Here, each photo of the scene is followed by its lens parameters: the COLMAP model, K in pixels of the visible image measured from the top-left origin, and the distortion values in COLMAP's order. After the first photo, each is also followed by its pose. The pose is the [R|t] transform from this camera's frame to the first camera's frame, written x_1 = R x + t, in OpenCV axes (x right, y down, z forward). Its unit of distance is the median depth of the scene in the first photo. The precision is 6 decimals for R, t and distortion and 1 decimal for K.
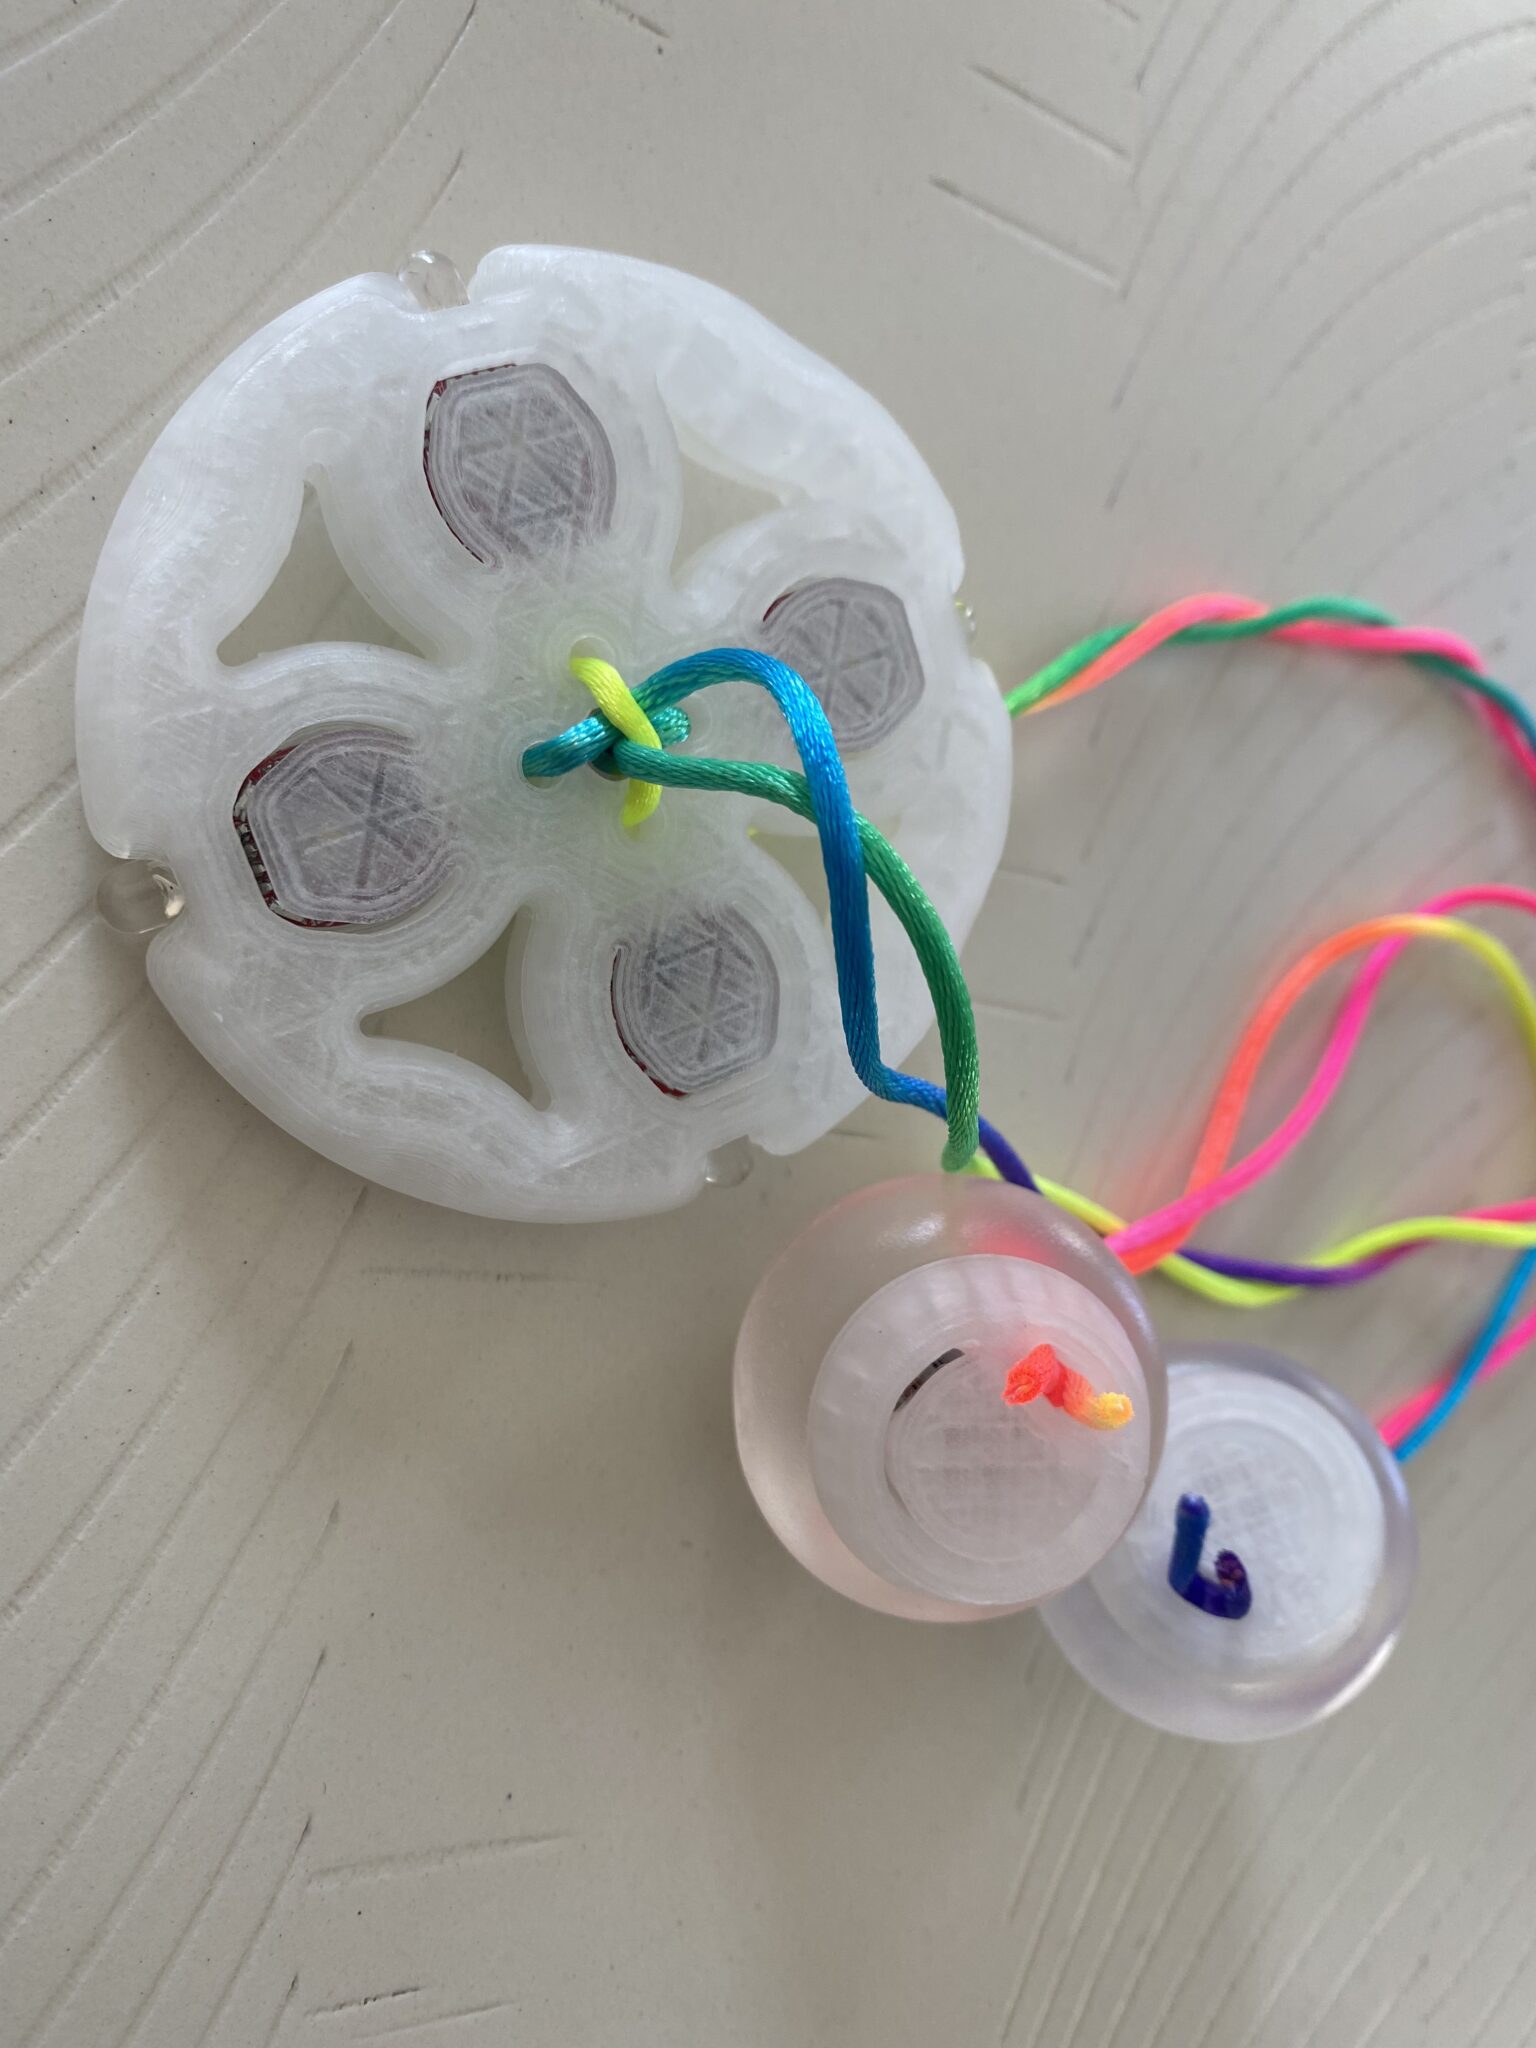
lens RADIAL K [[1572.5, 0, 768.0], [0, 1572.5, 1024.0], [0, 0, 1]] dist [0.000411, -0.000346]
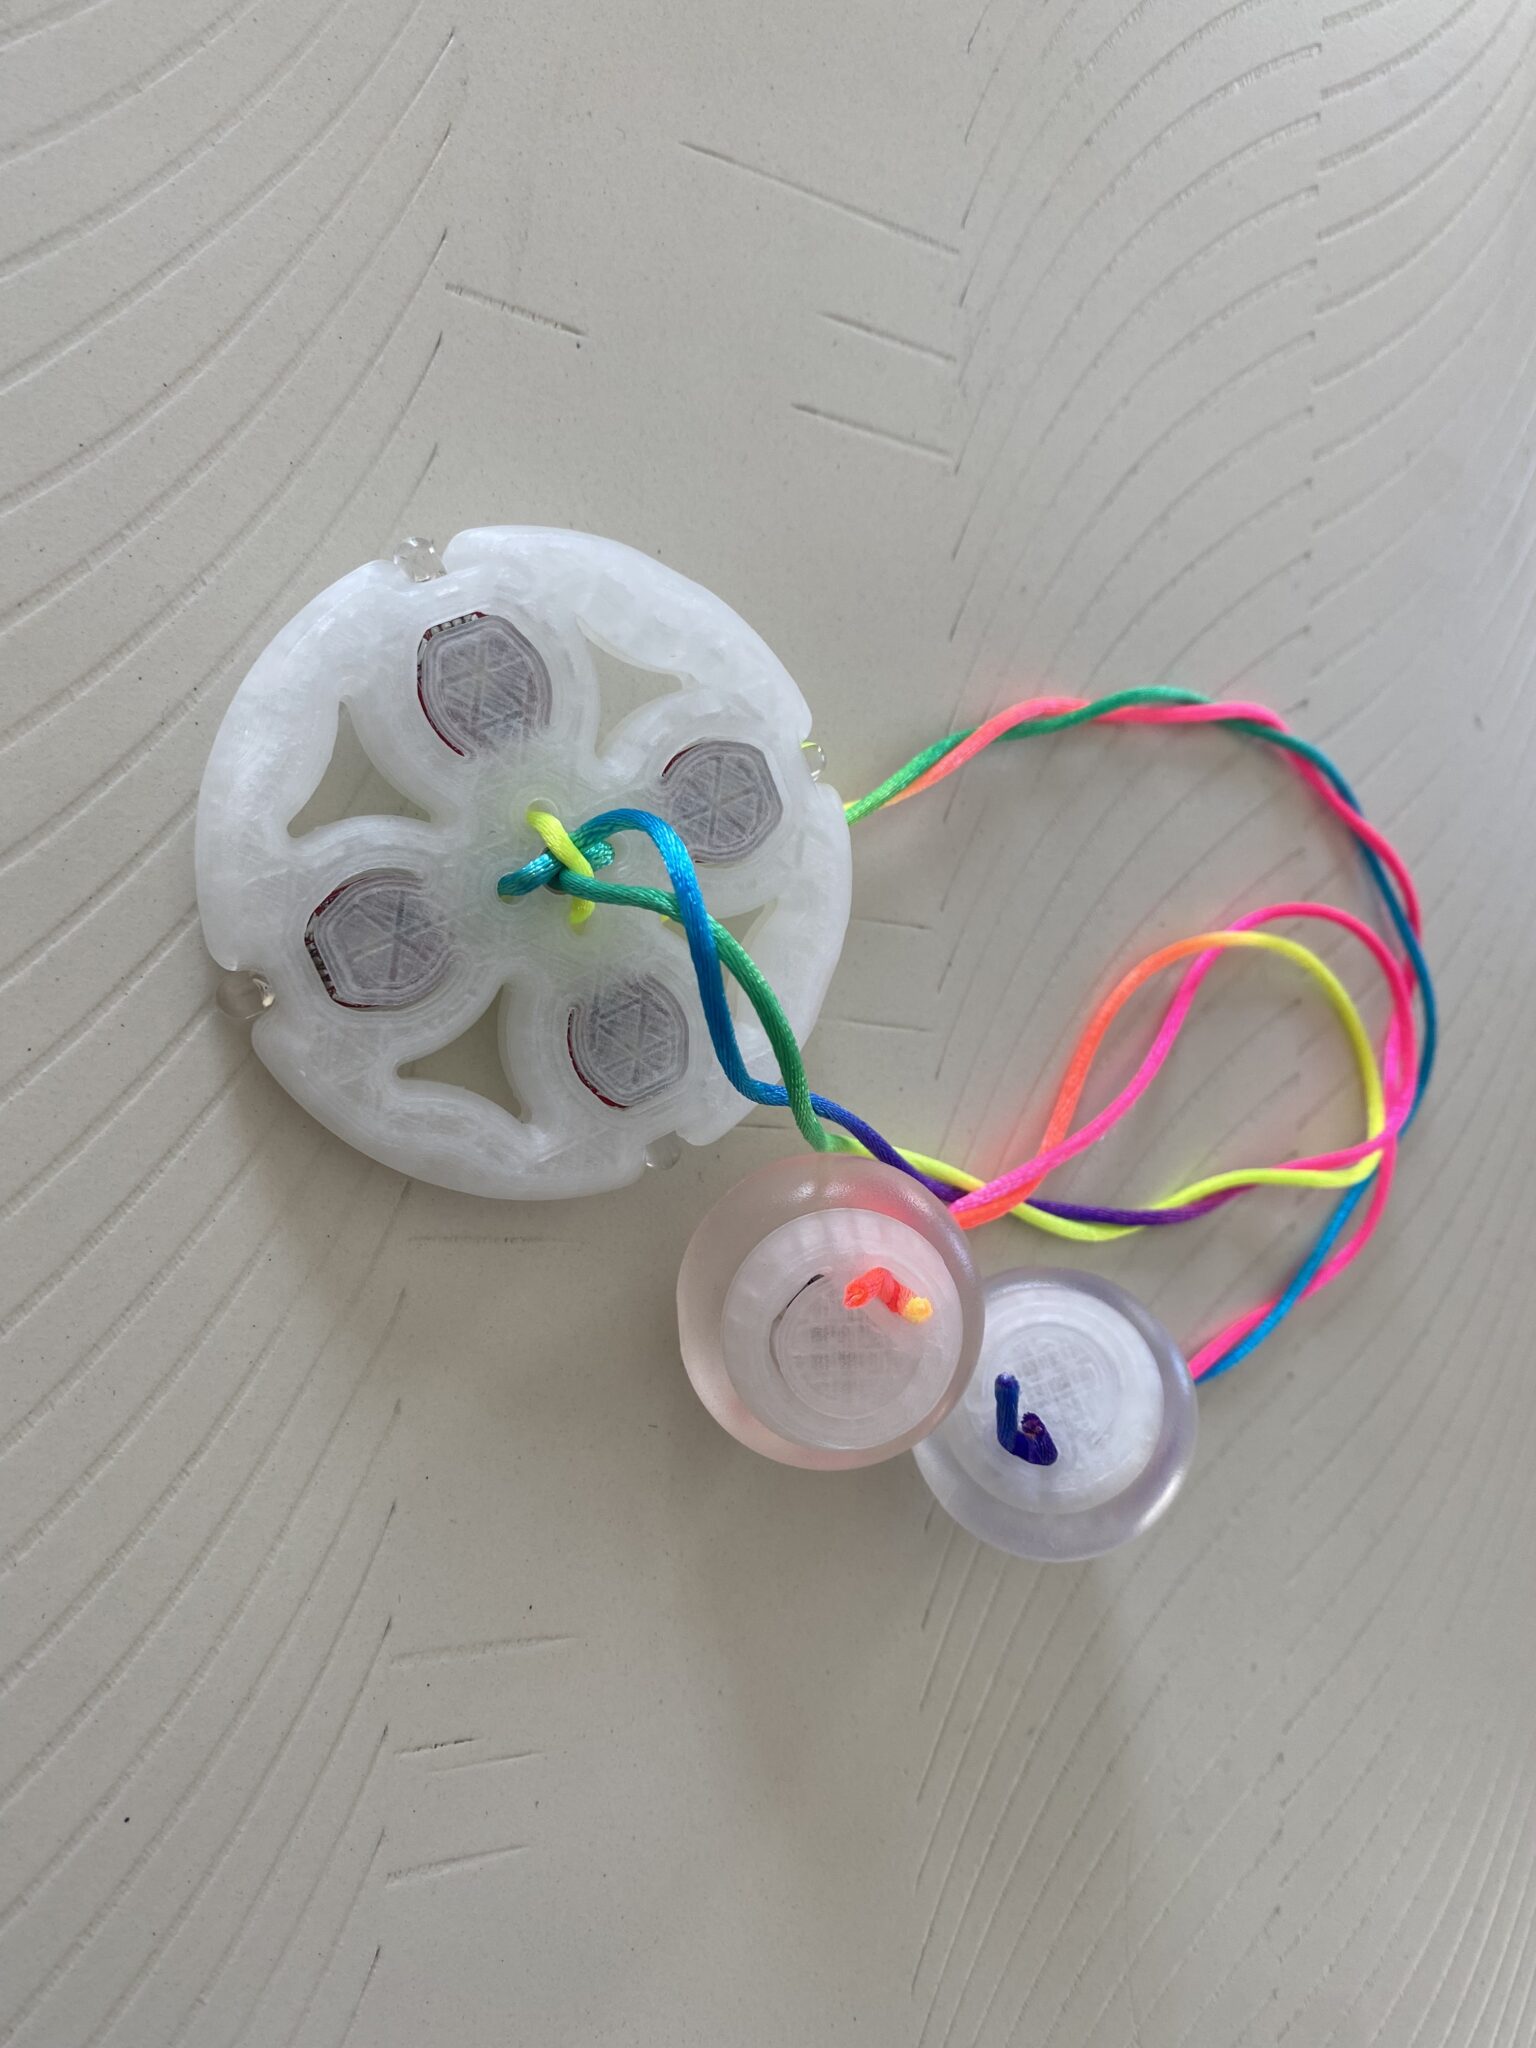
lens RADIAL K [[1538.3, 0, 768.0], [0, 1538.3, 1024.0], [0, 0, 1]] dist [0.138668, -0.296421]
pose [[0.997958, -0.048908, -0.041072, 0.144884], [0.049381, 0.998724, 0.010576, -0.040897], [0.040502, -0.012583, 0.999100, -0.425774]]
